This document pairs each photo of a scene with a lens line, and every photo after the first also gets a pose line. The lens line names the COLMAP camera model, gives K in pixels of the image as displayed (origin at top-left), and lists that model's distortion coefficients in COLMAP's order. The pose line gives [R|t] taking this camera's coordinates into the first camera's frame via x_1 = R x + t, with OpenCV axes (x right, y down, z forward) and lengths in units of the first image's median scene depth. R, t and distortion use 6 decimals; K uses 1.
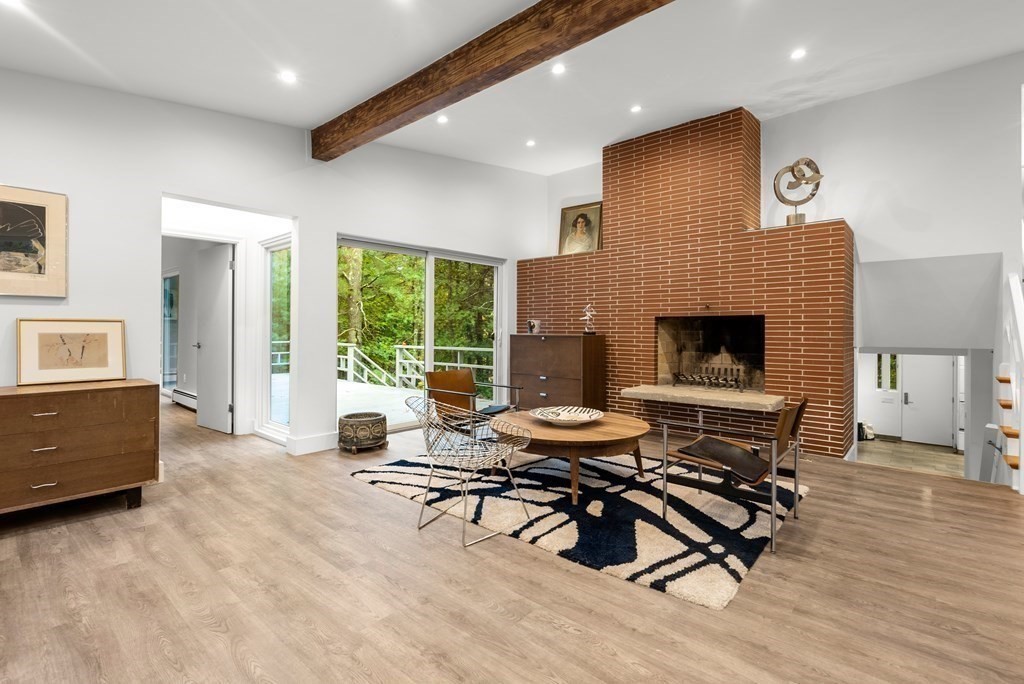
lens RADIAL K [[473.7, 0, 512.6], [0, 473.7, 328.1], [0, 0, 1]] dist [-0.002418, -0.000138]
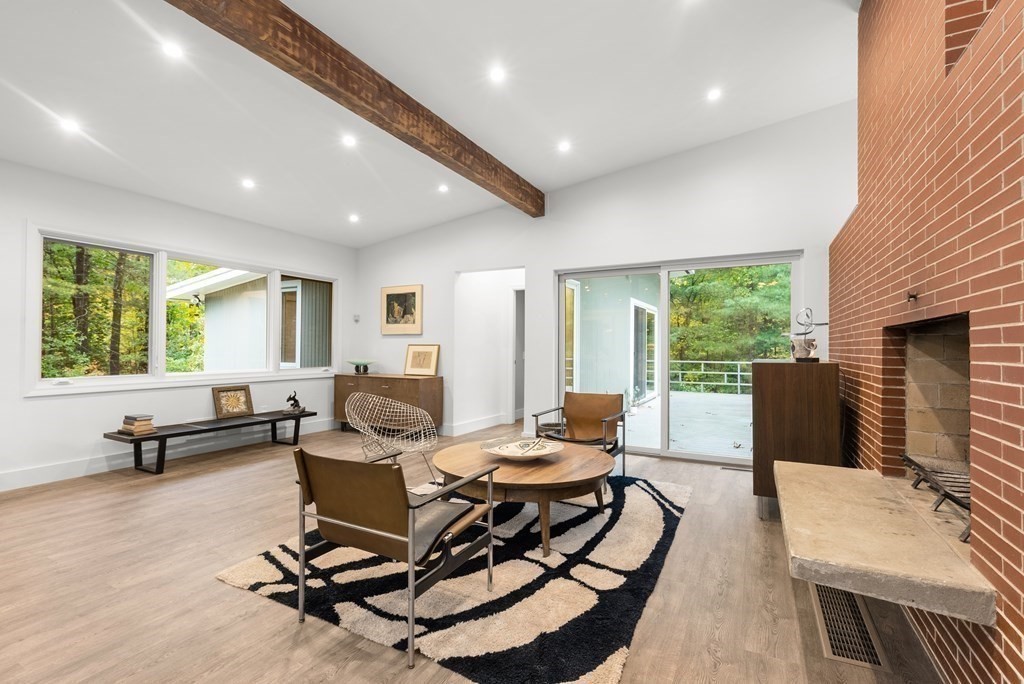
lens RADIAL K [[465.3, 0, 507.9], [0, 465.3, 343.2], [0, 0, 1]] dist [-0.003467, -0.000335]
pose [[0.219539, -0.011077, -0.975541, 1.160706], [-0.003719, 0.999919, -0.012191, -0.000494], [0.975597, 0.006304, 0.219480, 0.953263]]
